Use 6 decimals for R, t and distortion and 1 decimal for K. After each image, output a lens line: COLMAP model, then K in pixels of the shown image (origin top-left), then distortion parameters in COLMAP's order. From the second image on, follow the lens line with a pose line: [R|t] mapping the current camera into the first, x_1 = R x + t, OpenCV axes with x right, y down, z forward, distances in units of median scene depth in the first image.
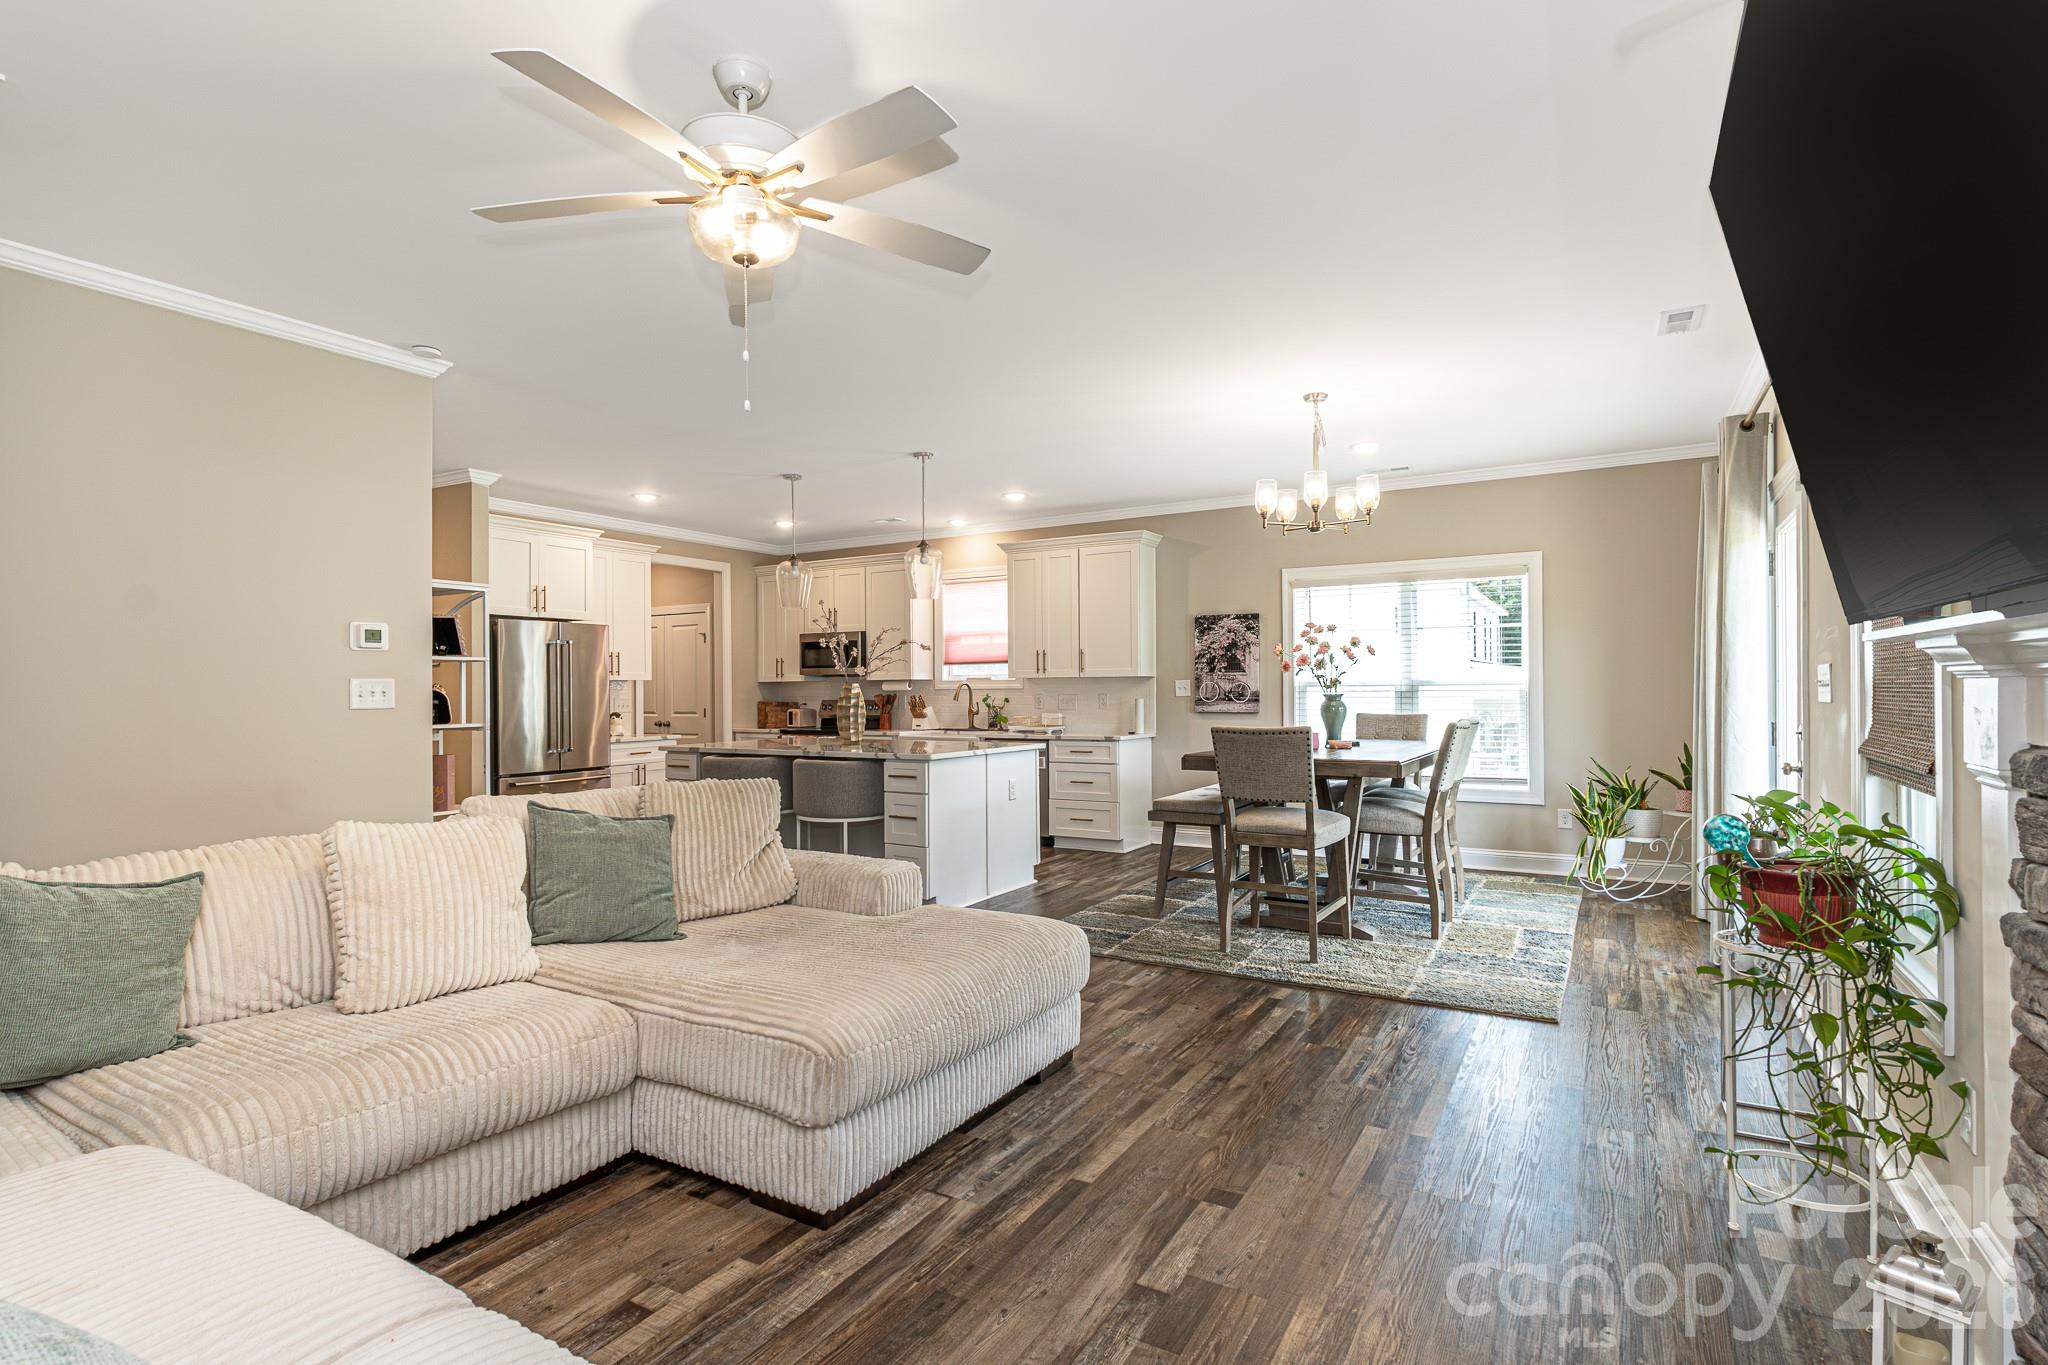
lens RADIAL K [[1012.2, 0, 1042.1], [0, 1012.2, 684.3], [0, 0, 1]] dist [-0.001273, -0.000398]
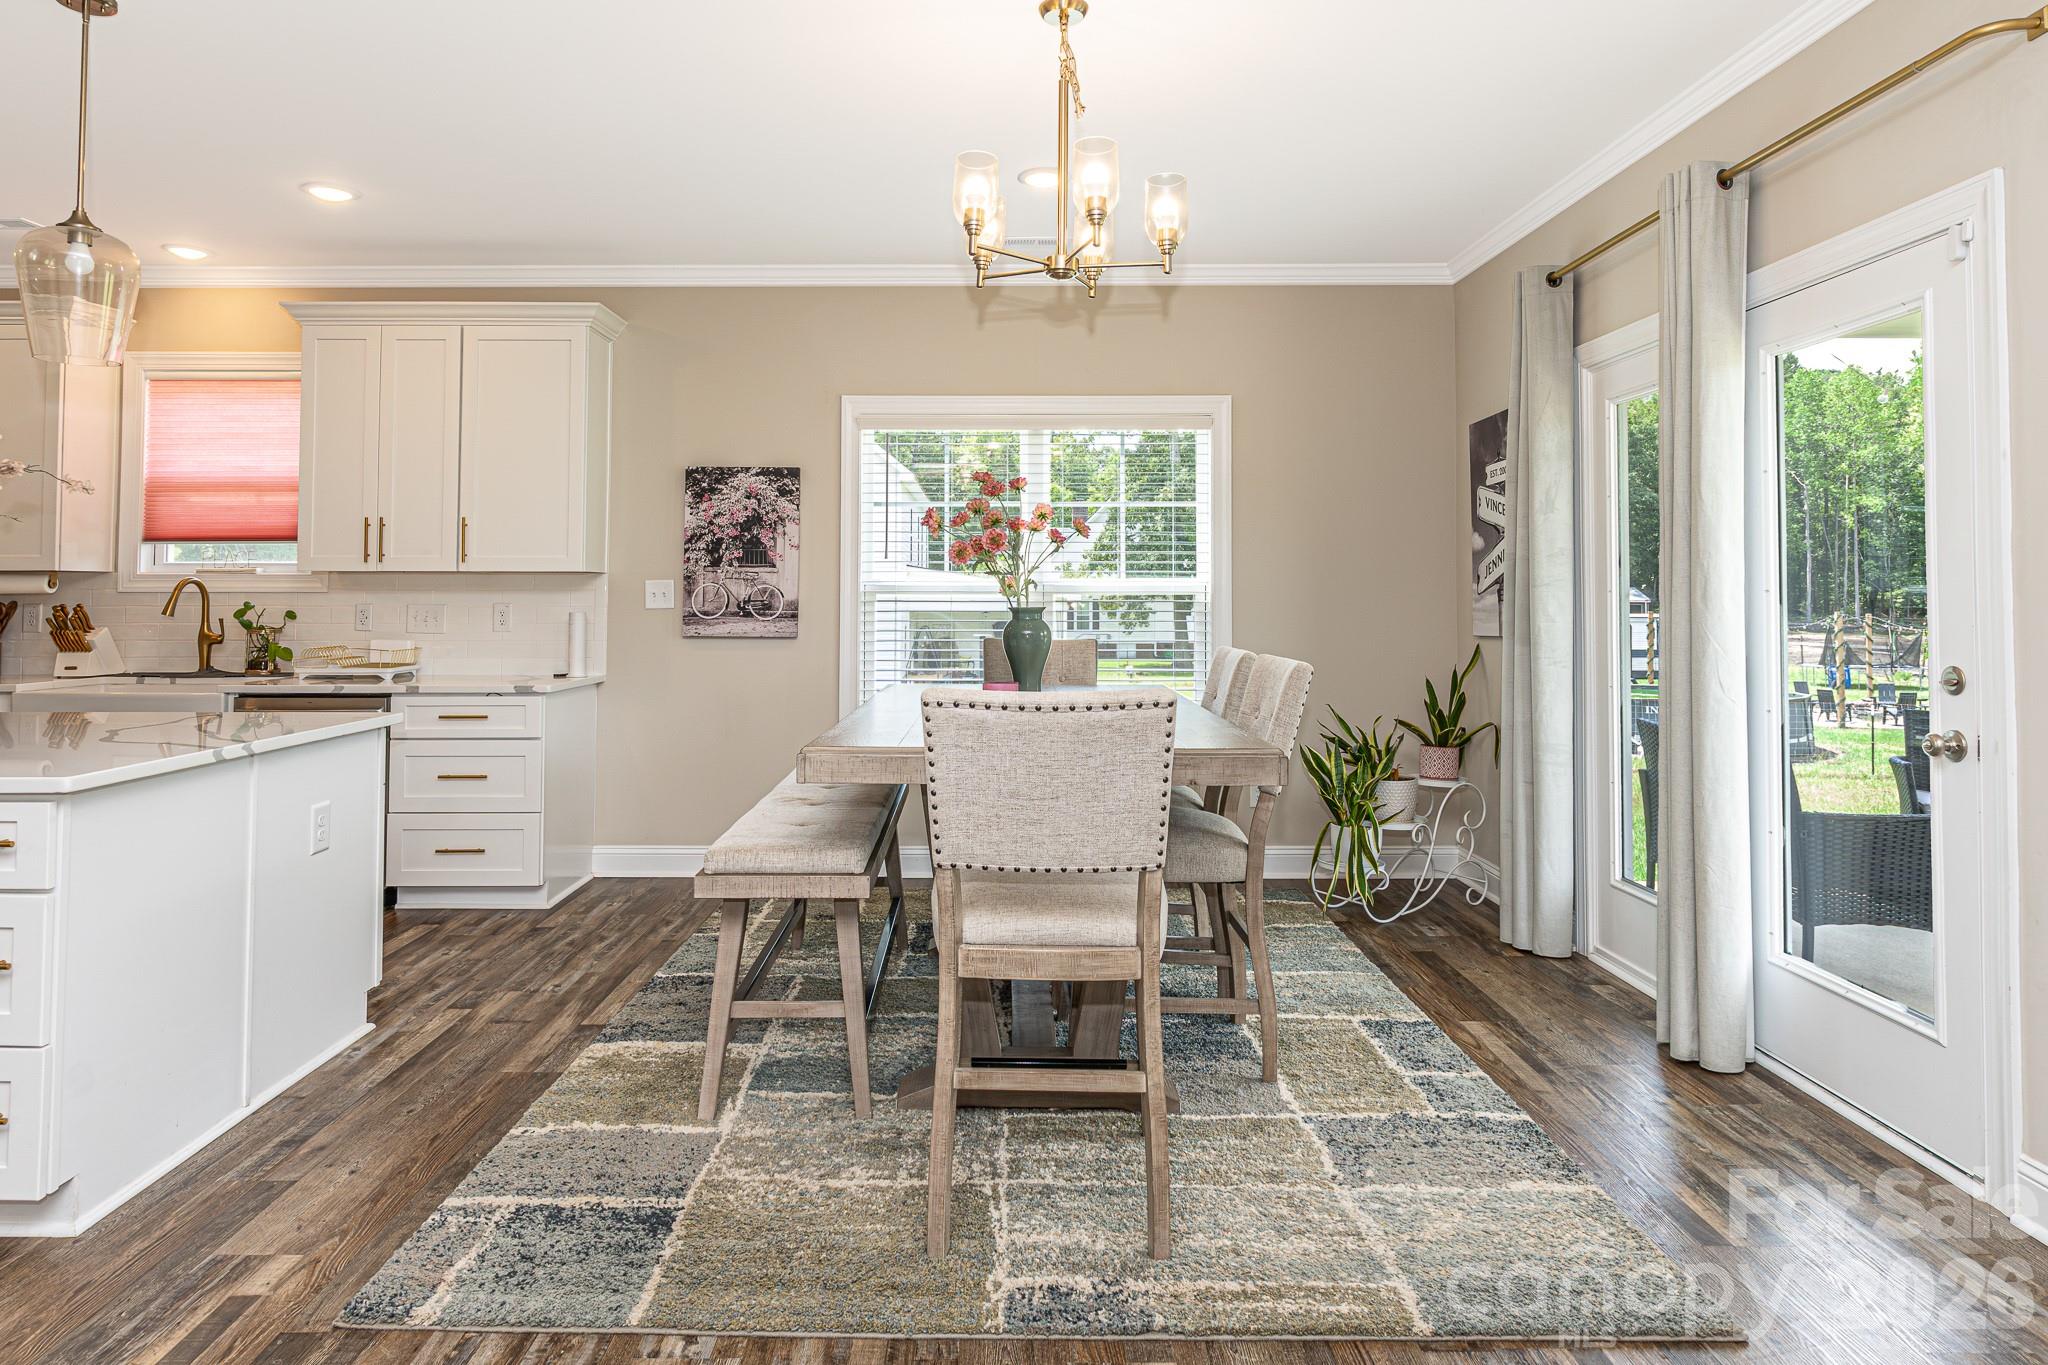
lens RADIAL K [[1201.6, 0, 1007.8], [0, 1201.6, 554.6], [0, 0, 1]] dist [0.002486, -0.000078]
pose [[0.867224, 0.024739, 0.497304, -0.025180], [-0.010176, 0.999437, -0.031973, 0.001331], [-0.497815, 0.022667, 0.866987, 0.317759]]
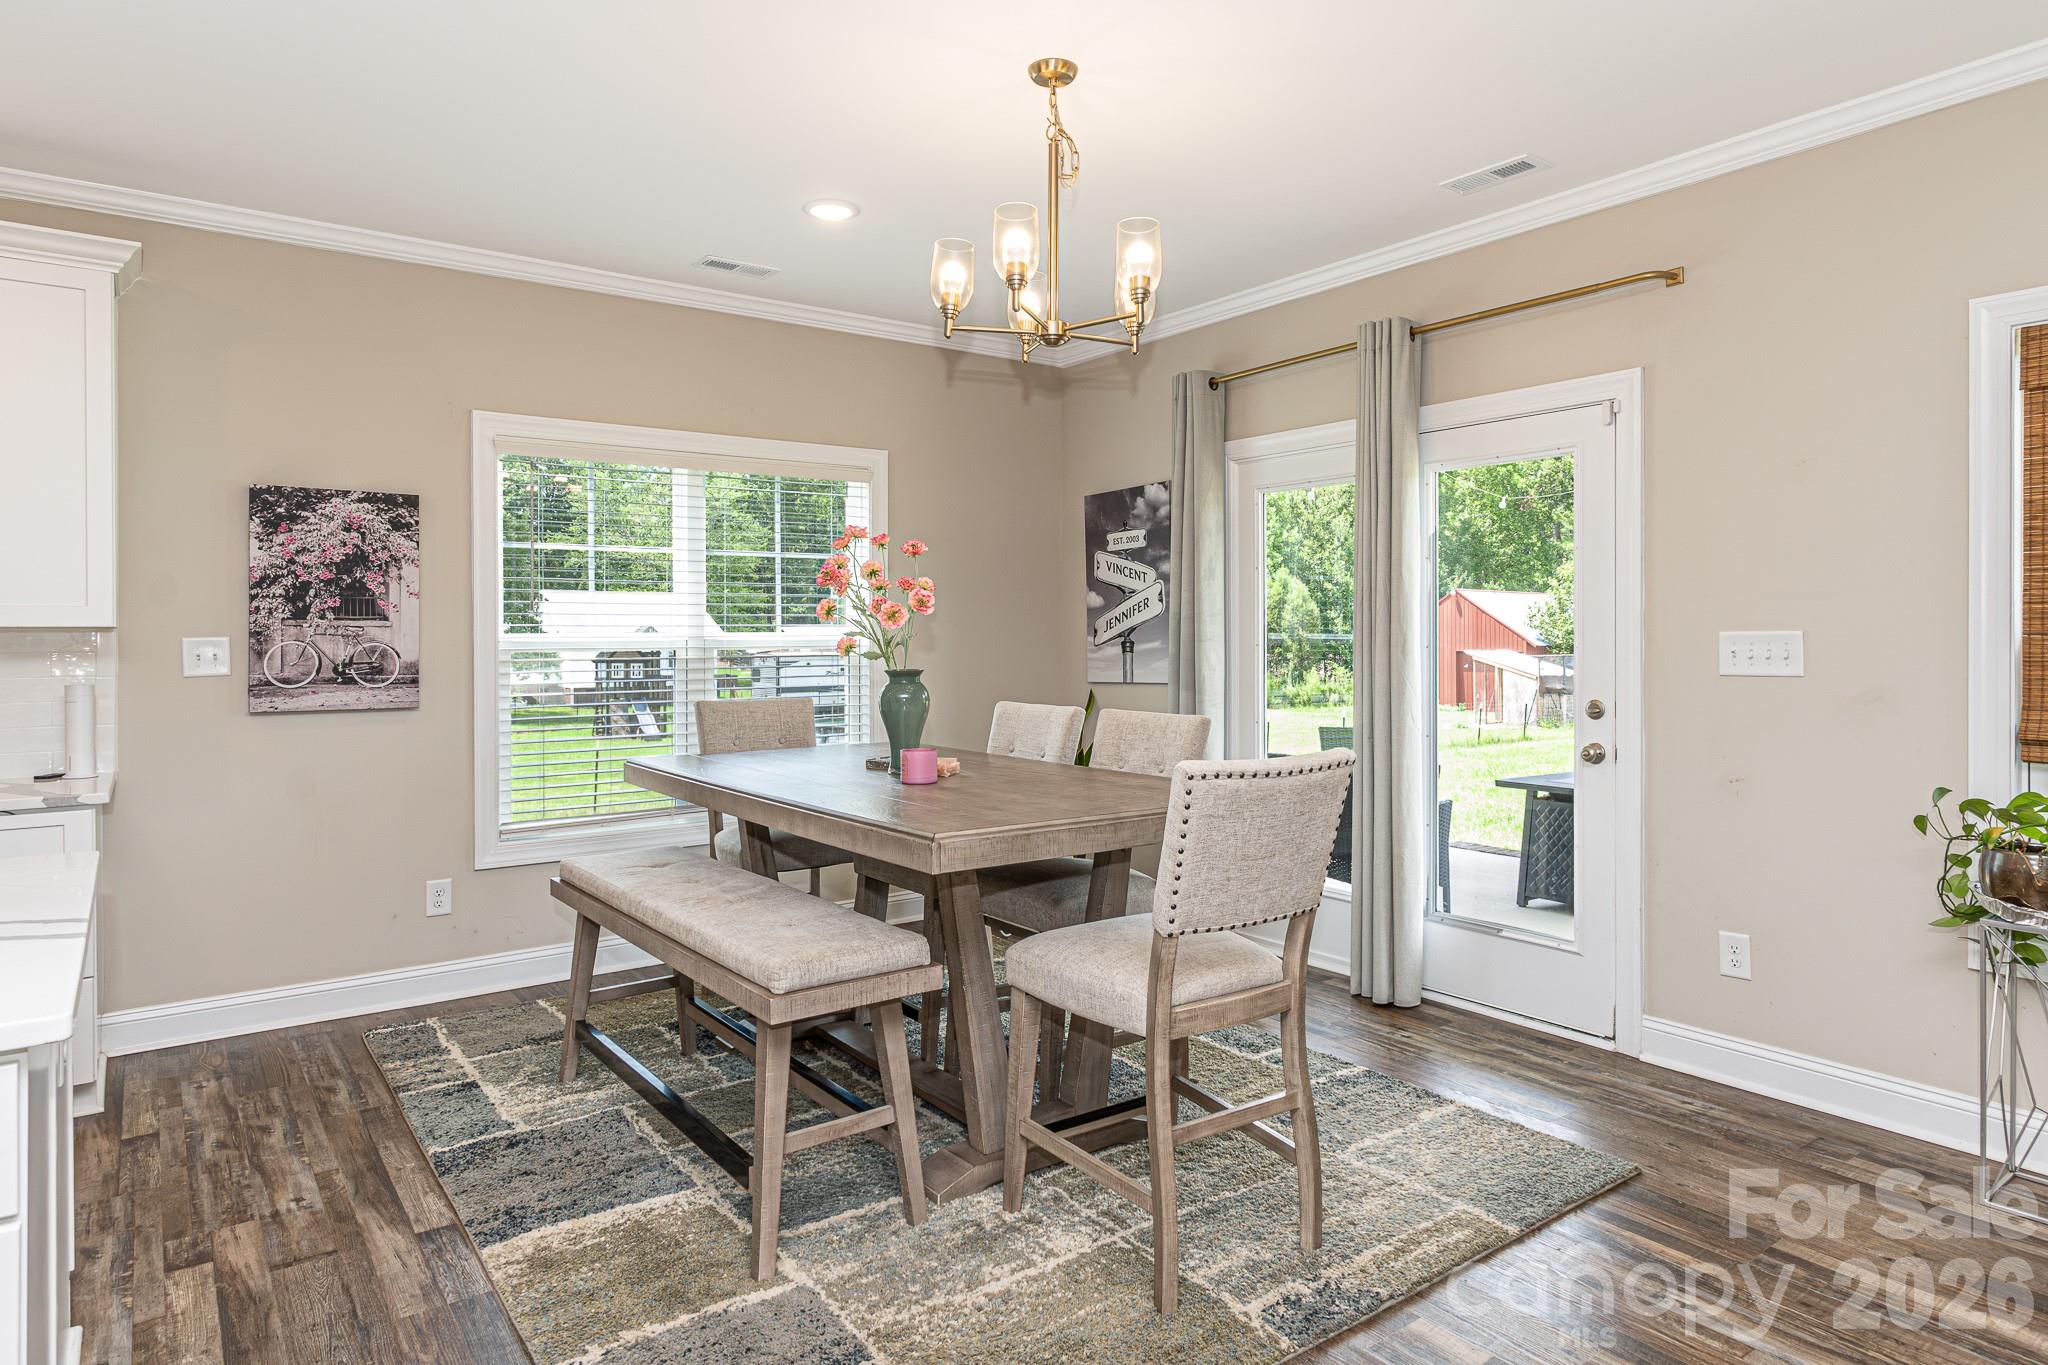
lens RADIAL K [[1201.6, 0, 1045.8], [0, 1201.6, 627.4], [0, 0, 1]] dist [0.002486, -0.000078]
pose [[0.400190, 0.009581, 0.916382, -0.169679], [-0.004859, 0.999953, -0.008332, -0.005369], [-0.916419, -0.001118, 0.400218, 0.480701]]
